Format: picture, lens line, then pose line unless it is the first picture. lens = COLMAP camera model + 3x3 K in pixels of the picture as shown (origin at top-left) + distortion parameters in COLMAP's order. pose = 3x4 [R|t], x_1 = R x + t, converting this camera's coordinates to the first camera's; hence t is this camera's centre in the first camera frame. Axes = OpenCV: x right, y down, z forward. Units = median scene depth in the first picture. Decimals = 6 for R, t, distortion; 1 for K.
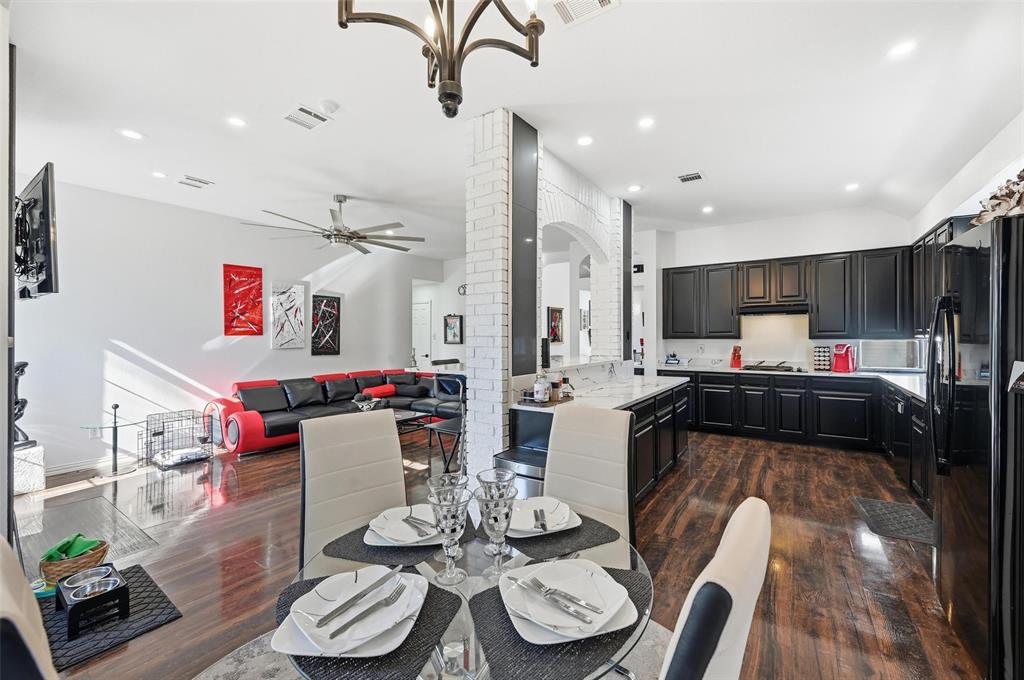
lens RADIAL K [[407.7, 0, 512.8], [0, 407.7, 335.9], [0, 0, 1]] dist [-0.000184, 0.000292]
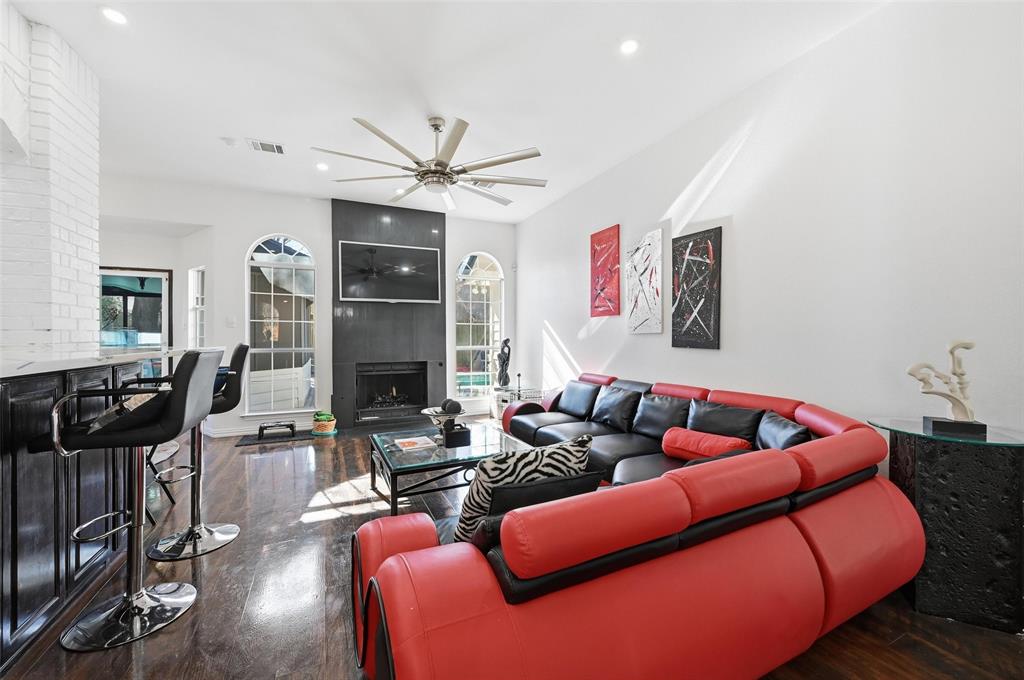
lens RADIAL K [[407.7, 0, 512.8], [0, 407.7, 335.9], [0, 0, 1]] dist [-0.000184, 0.000292]
pose [[-0.503352, 0.002123, -0.864079, 0.118554], [0.002906, 0.999995, 0.000764, 0.035082], [0.864077, -0.002126, -0.503356, 1.219950]]
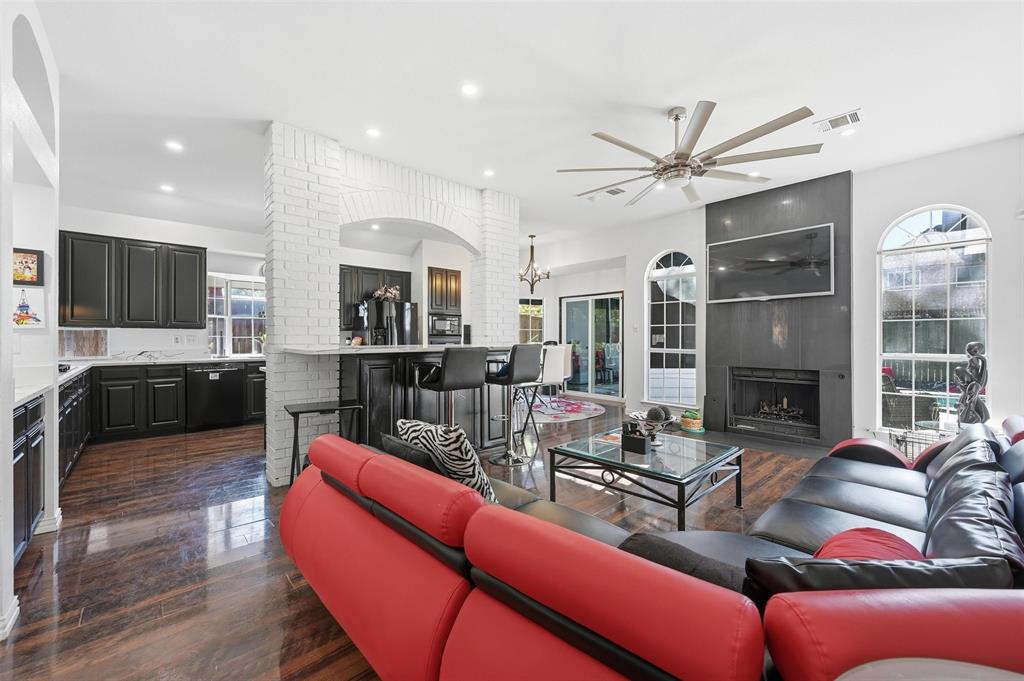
lens RADIAL K [[403.9, 0, 512.7], [0, 403.9, 337.4], [0, 0, 1]] dist [-0.003544, 0.000480]
pose [[-0.976611, 0.005364, 0.214946, -0.234514], [0.004772, 0.999983, -0.003269, 0.033590], [-0.214960, -0.002167, -0.976620, 1.412669]]
